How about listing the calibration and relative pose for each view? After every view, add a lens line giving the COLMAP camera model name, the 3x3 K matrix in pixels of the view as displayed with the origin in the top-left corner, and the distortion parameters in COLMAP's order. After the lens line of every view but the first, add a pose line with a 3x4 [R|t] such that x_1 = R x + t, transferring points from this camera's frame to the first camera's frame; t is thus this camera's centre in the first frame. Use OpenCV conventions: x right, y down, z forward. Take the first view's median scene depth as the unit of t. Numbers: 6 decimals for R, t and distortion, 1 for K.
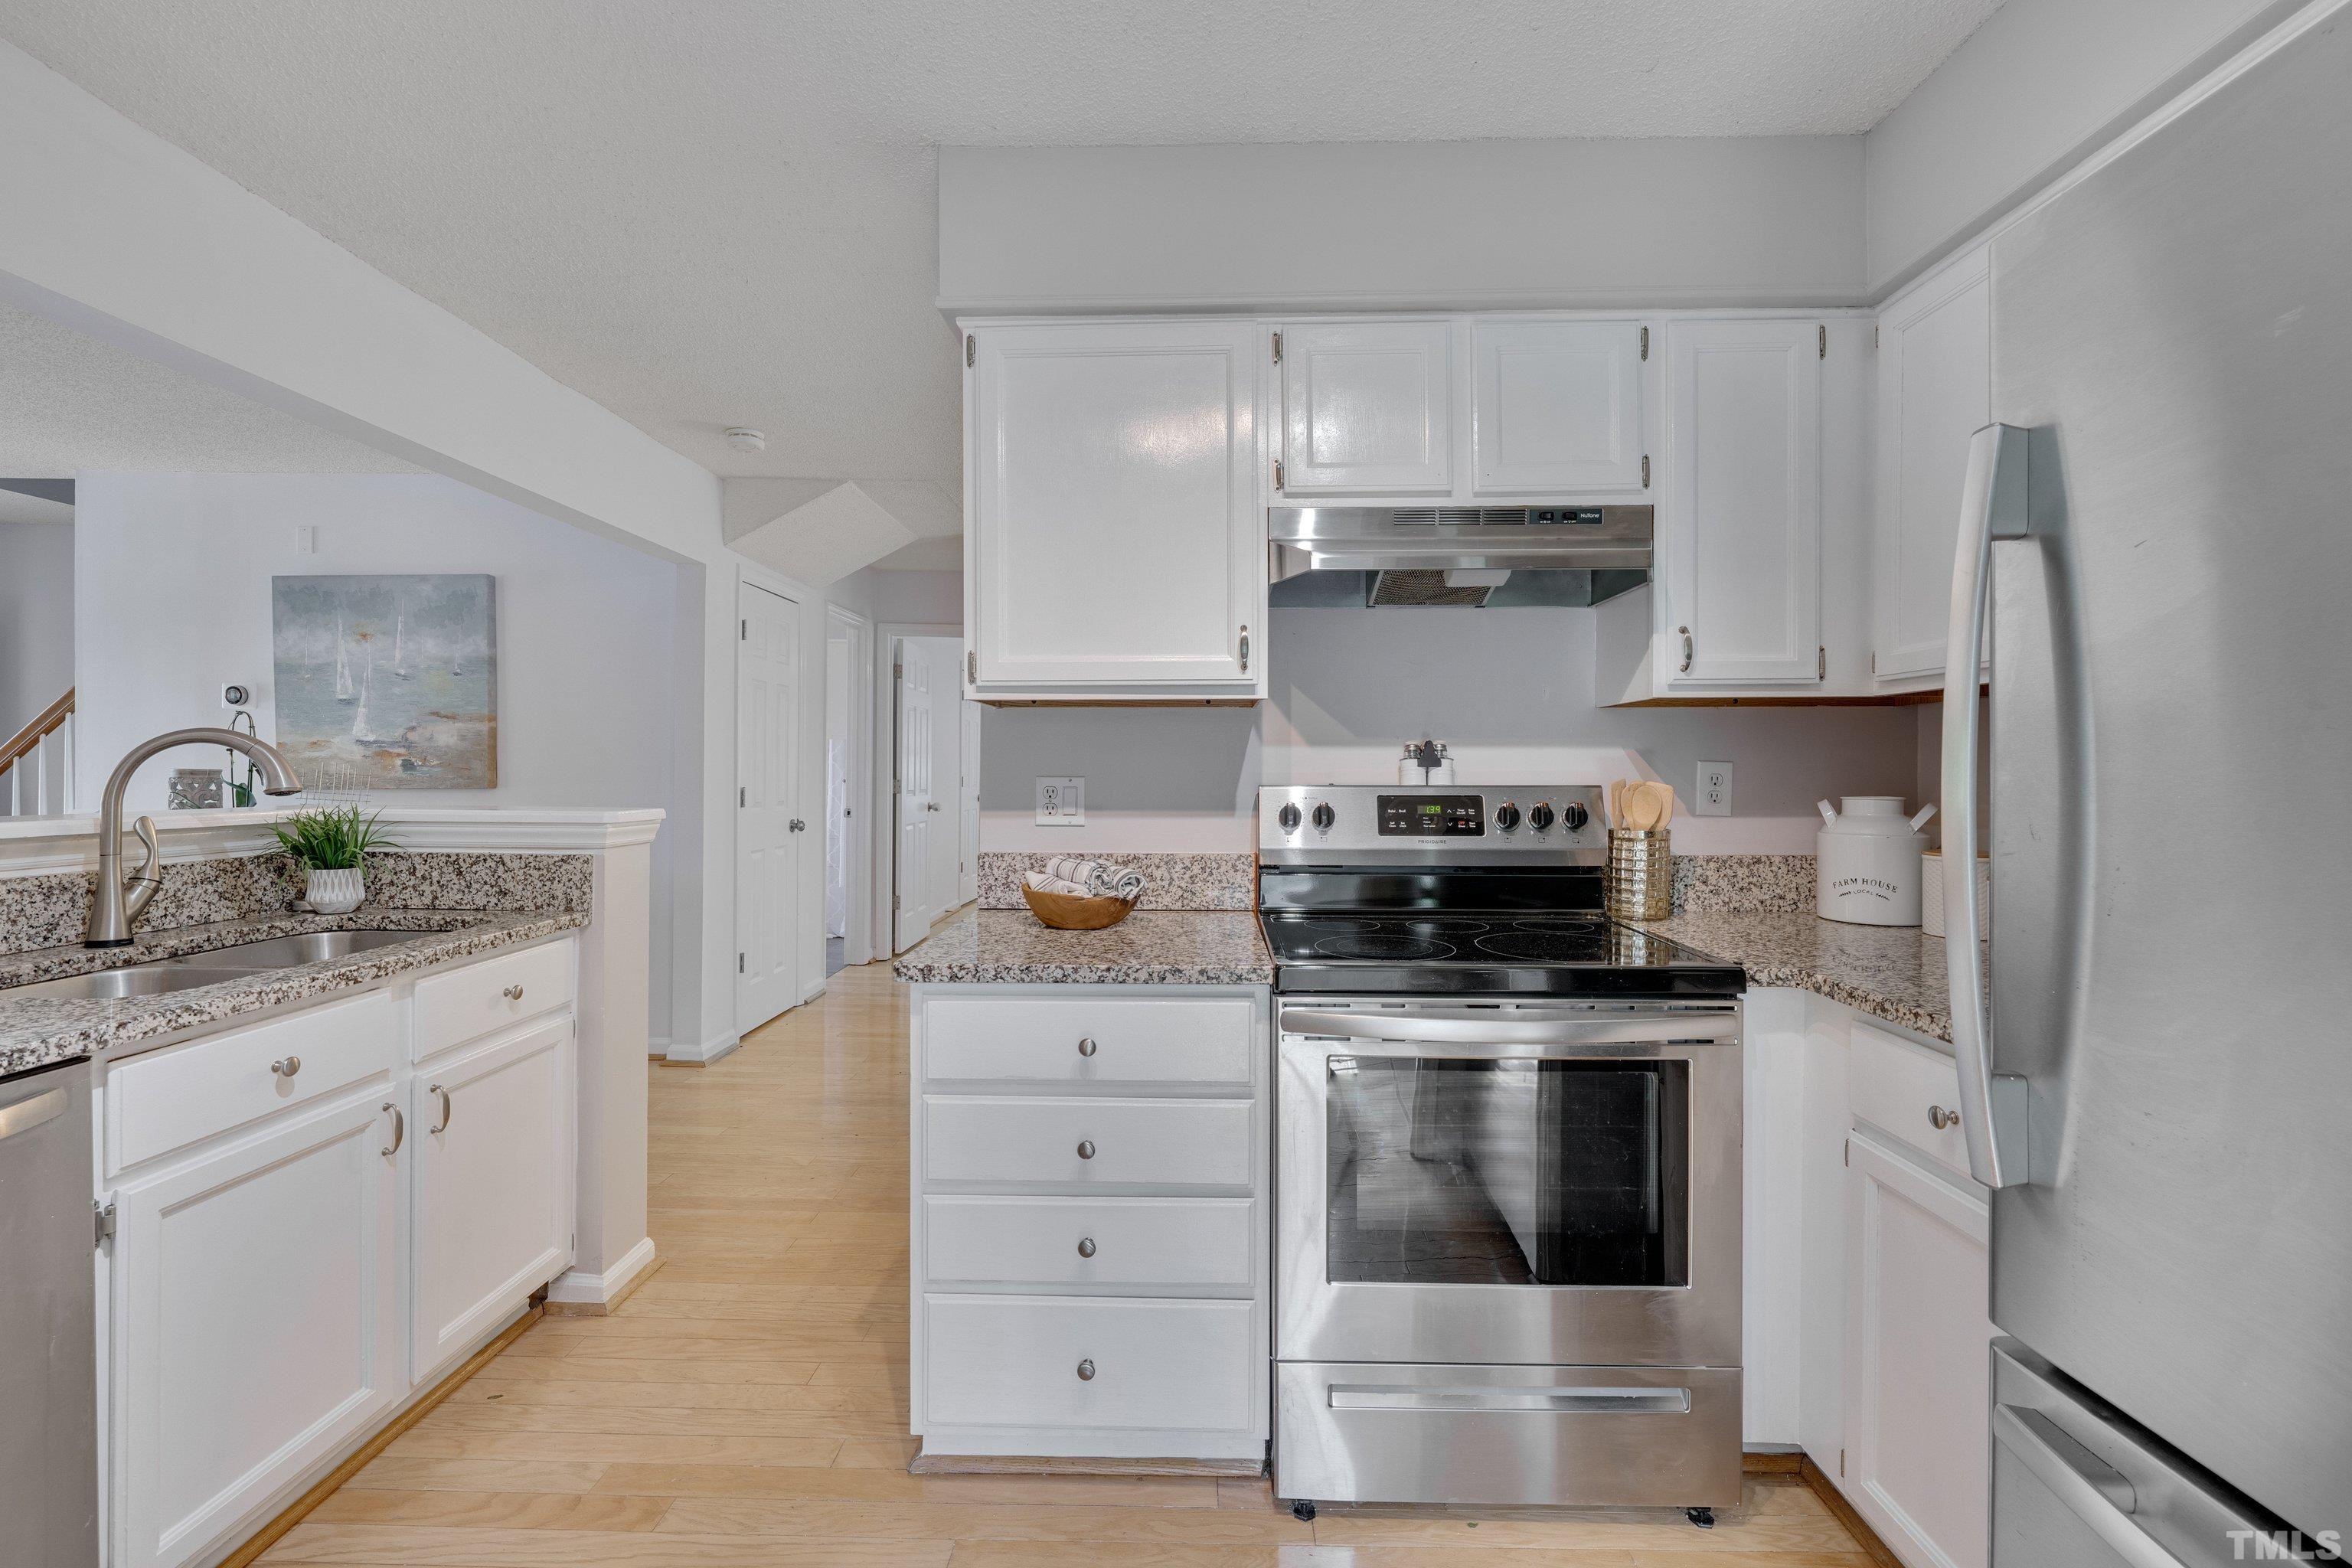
lens RADIAL K [[986.3, 0, 1175.2], [0, 986.3, 763.3], [0, 0, 1]] dist [-0.001185, -0.000502]
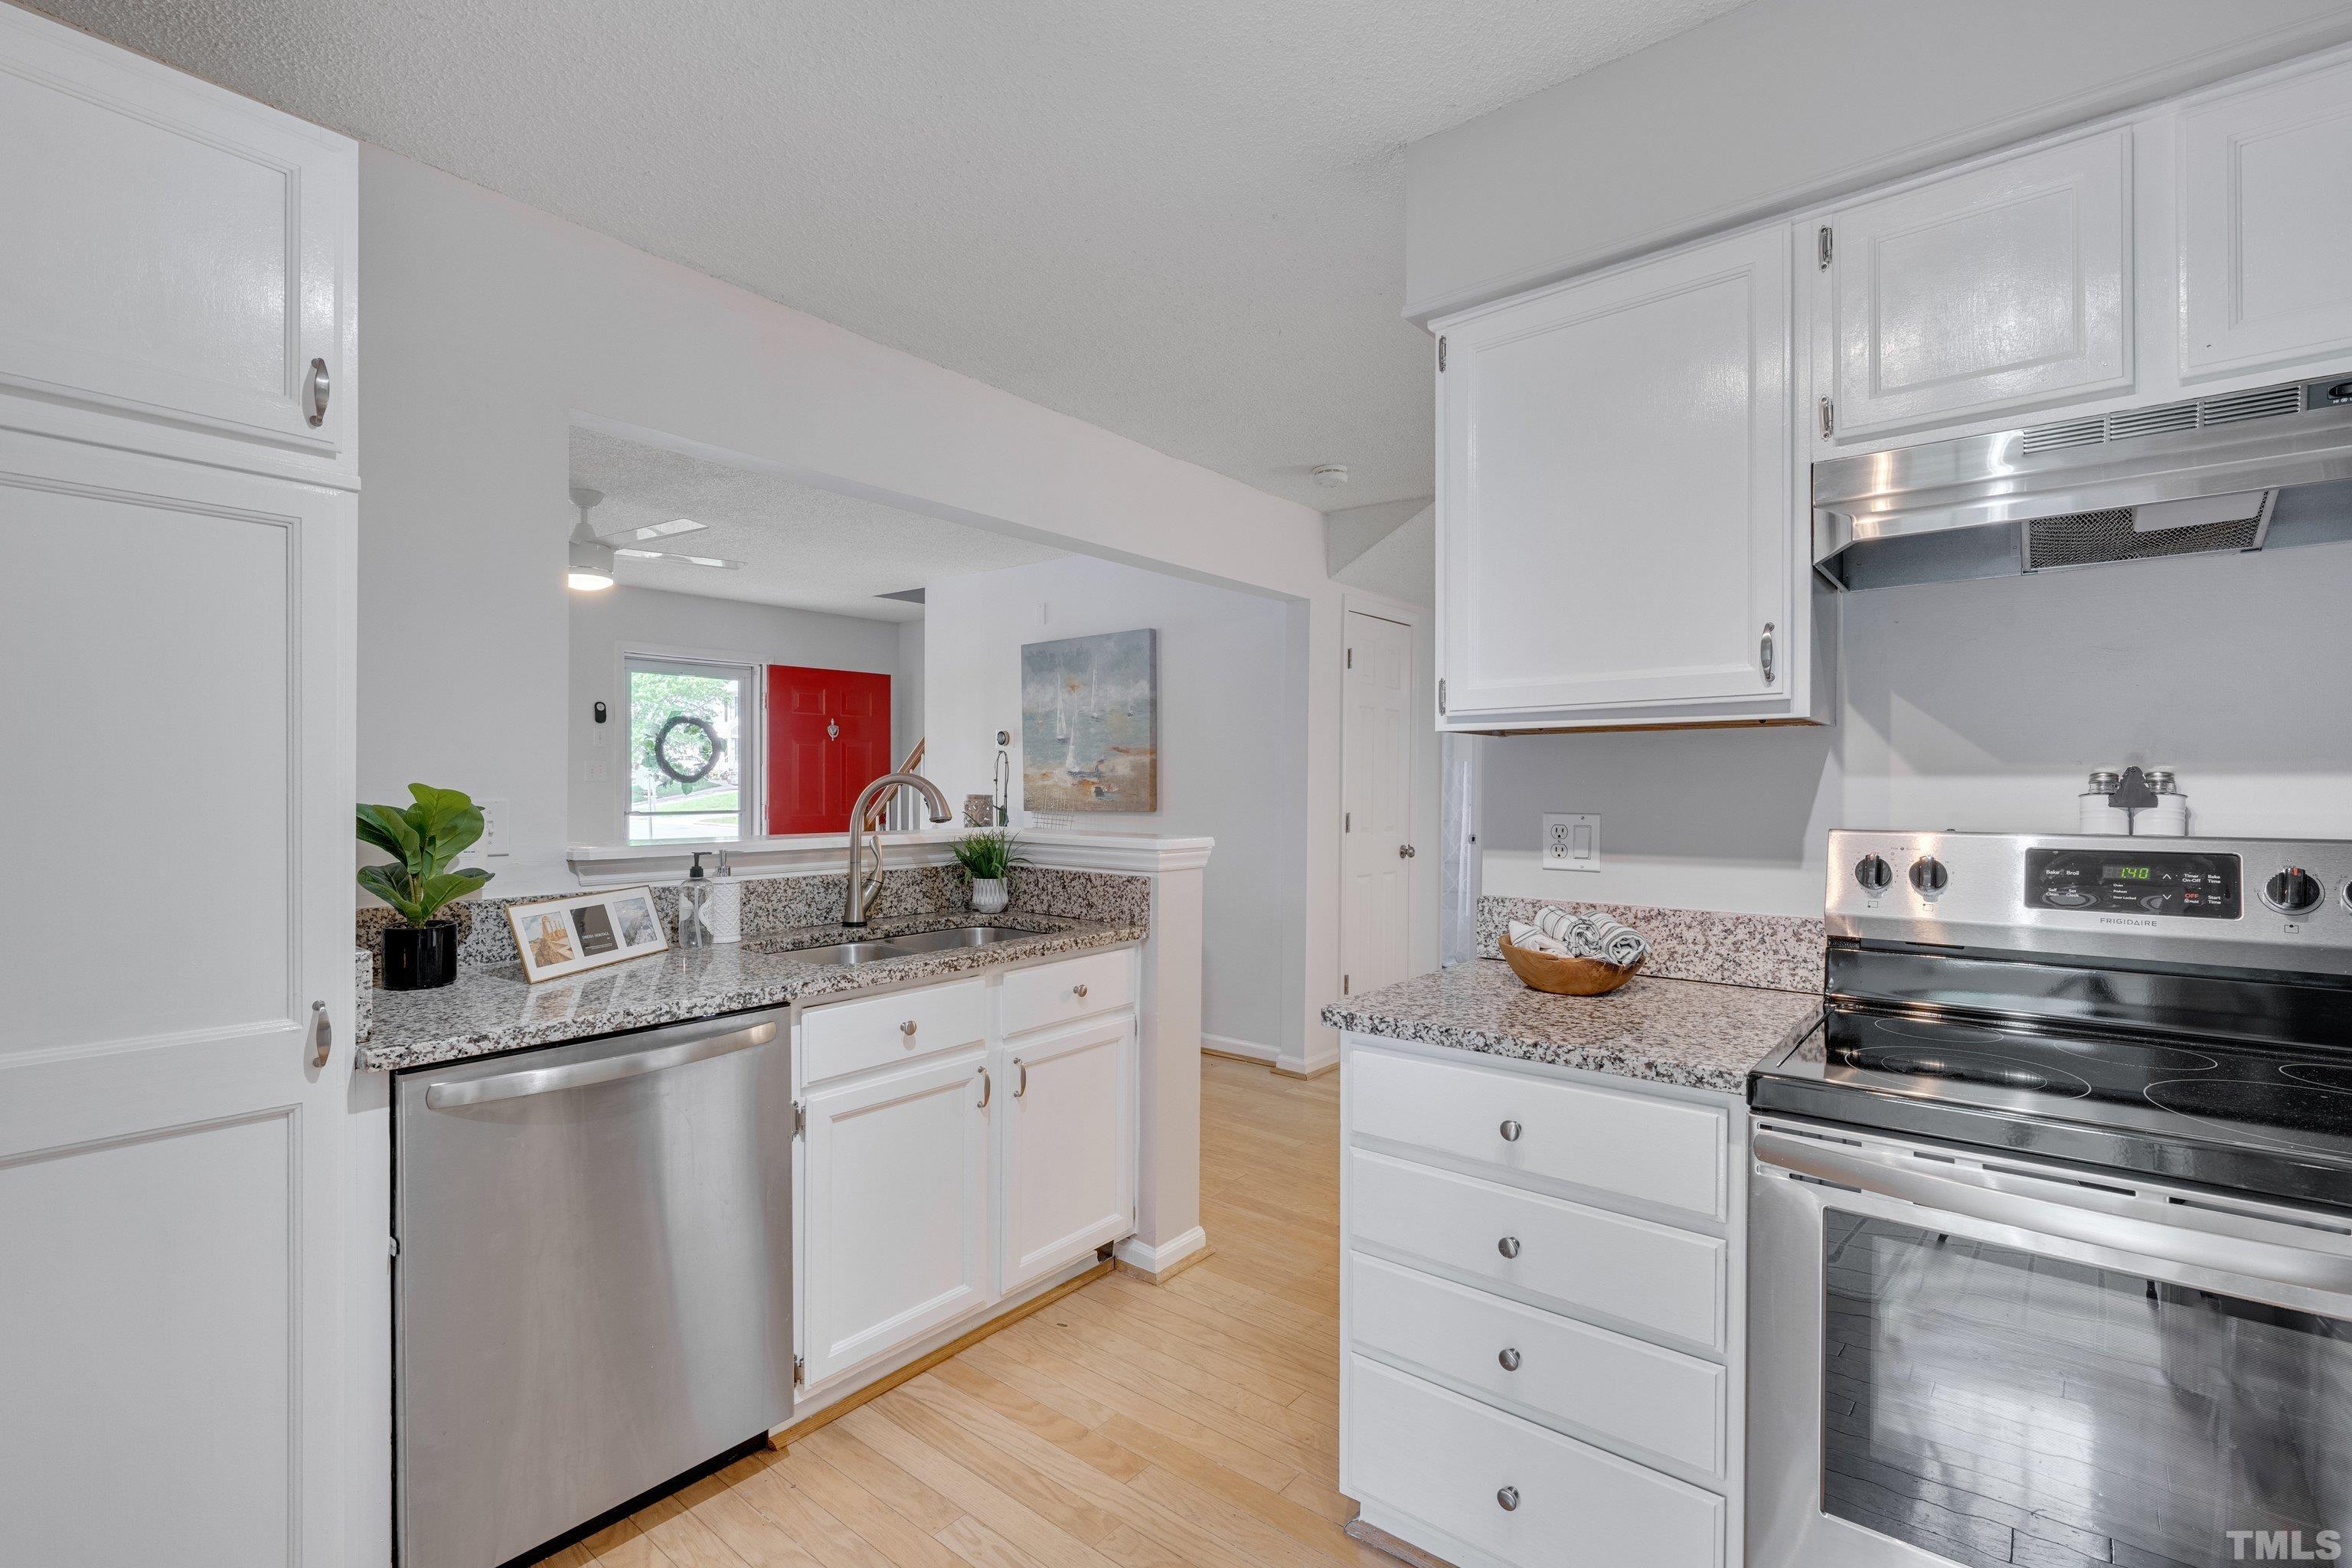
lens RADIAL K [[1051.5, 0, 1176.0], [0, 1051.5, 784.0], [0, 0, 1]] dist [0.002398, -0.000455]
pose [[0.792337, -0.004273, -0.610069, 0.187747], [0.005979, 0.999982, 0.000761, -0.016564], [0.610054, -0.004251, 0.792348, 0.061755]]
